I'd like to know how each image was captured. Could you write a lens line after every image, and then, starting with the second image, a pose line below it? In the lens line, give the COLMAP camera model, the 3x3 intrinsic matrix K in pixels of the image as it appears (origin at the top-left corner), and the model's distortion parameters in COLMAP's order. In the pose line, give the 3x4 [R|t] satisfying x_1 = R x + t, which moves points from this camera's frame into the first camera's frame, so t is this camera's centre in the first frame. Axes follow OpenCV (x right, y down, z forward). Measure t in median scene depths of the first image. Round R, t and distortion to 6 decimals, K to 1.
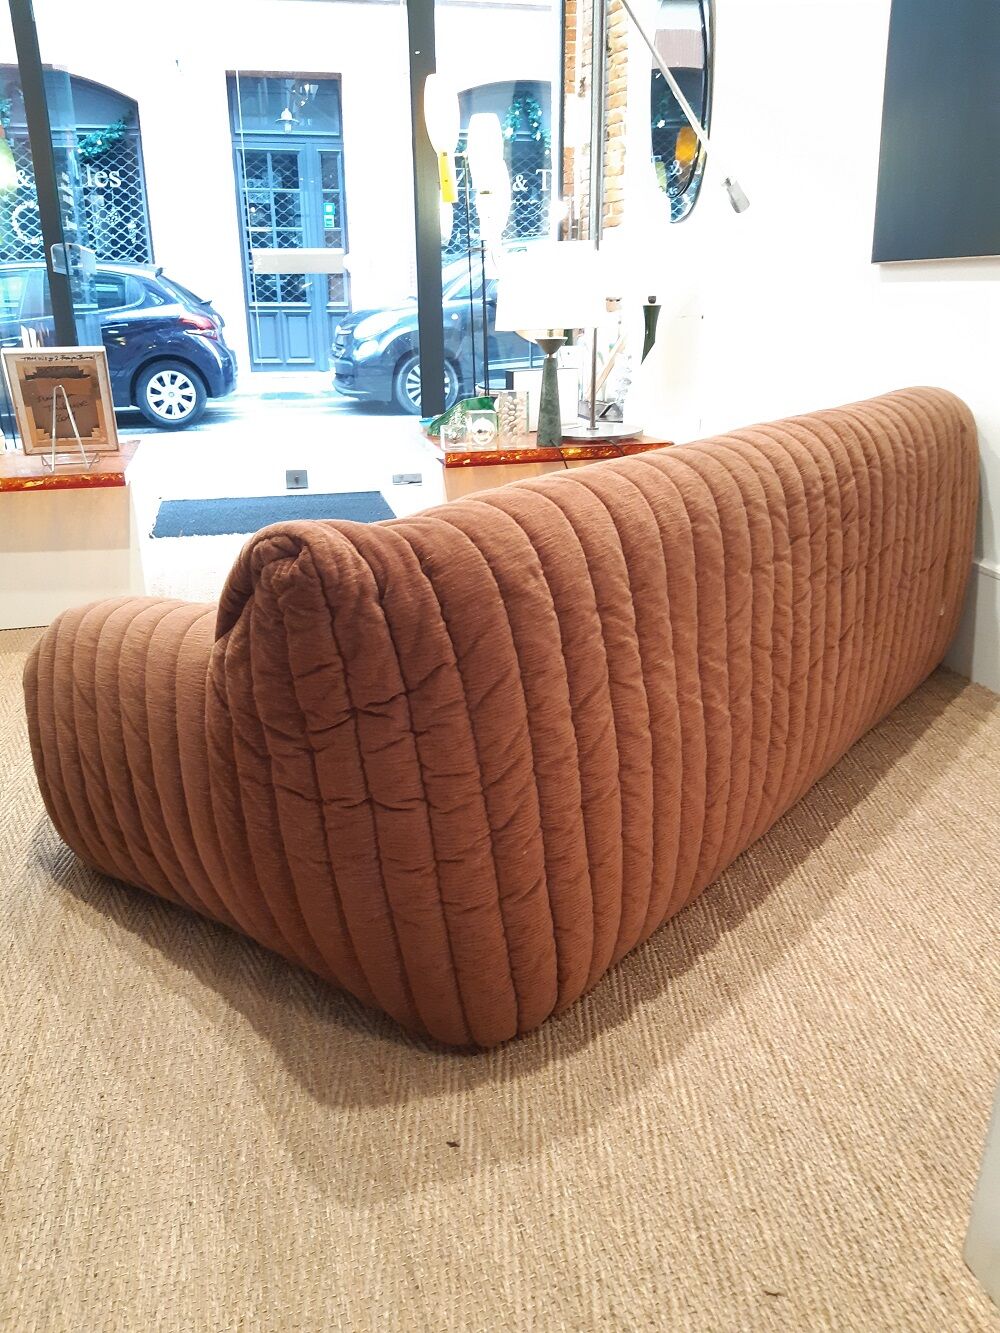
lens RADIAL K [[1006.6, 0, 502.8], [0, 1006.6, 666.8], [0, 0, 1]] dist [-0.013343, -0.008462]
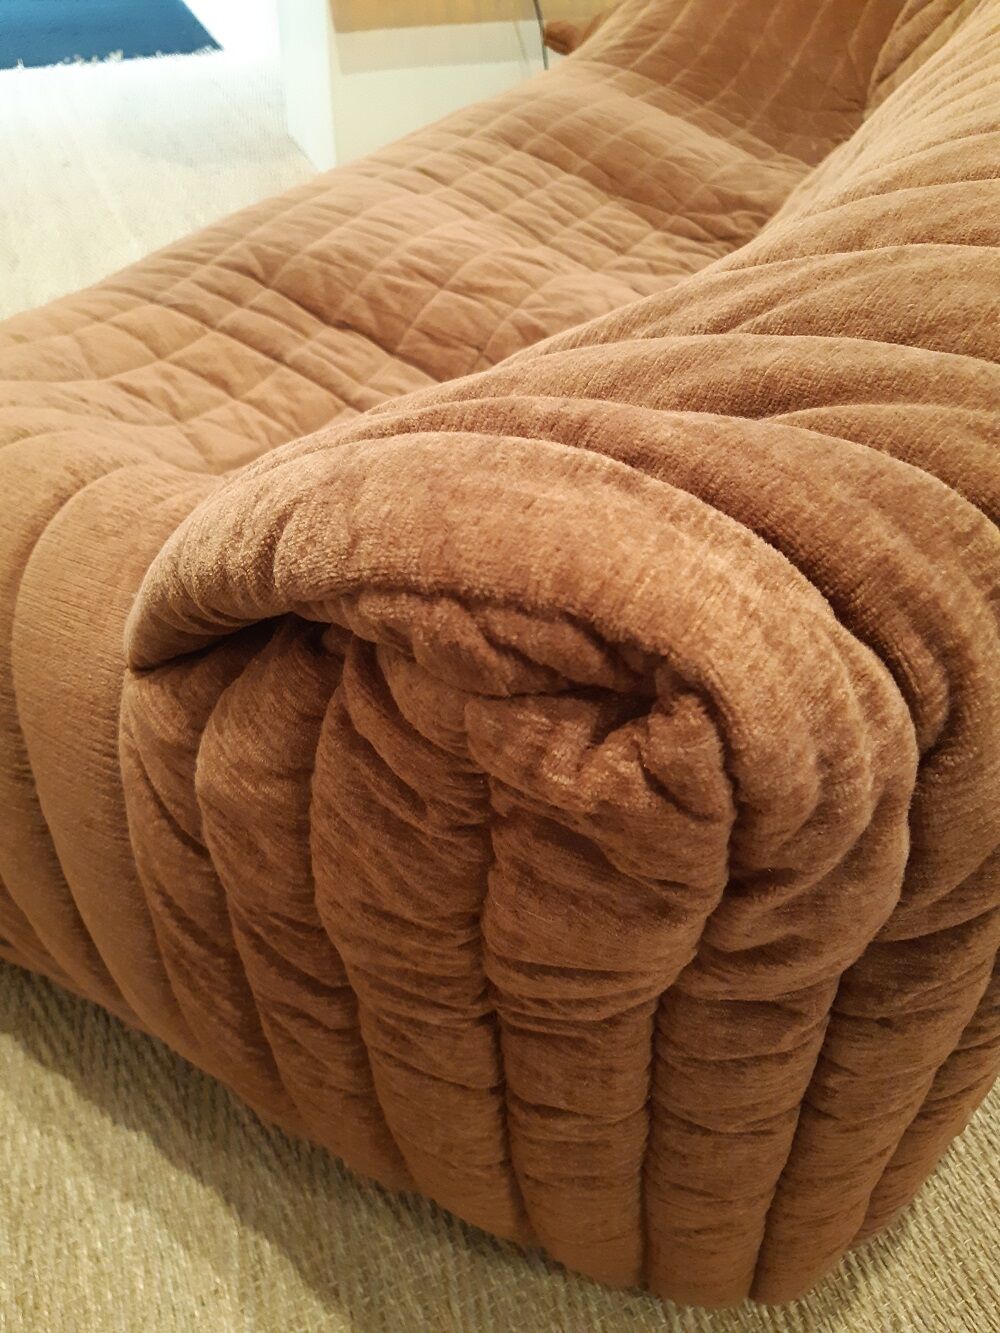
lens RADIAL K [[1006.6, 0, 496.2], [0, 1006.6, 669.0], [0, 0, 1]] dist [-0.013343, -0.008462]
pose [[0.982914, -0.098827, 0.155287, -0.191869], [0.026627, 0.911109, 0.411304, -0.148749], [-0.182131, -0.400142, 0.898173, 0.612798]]
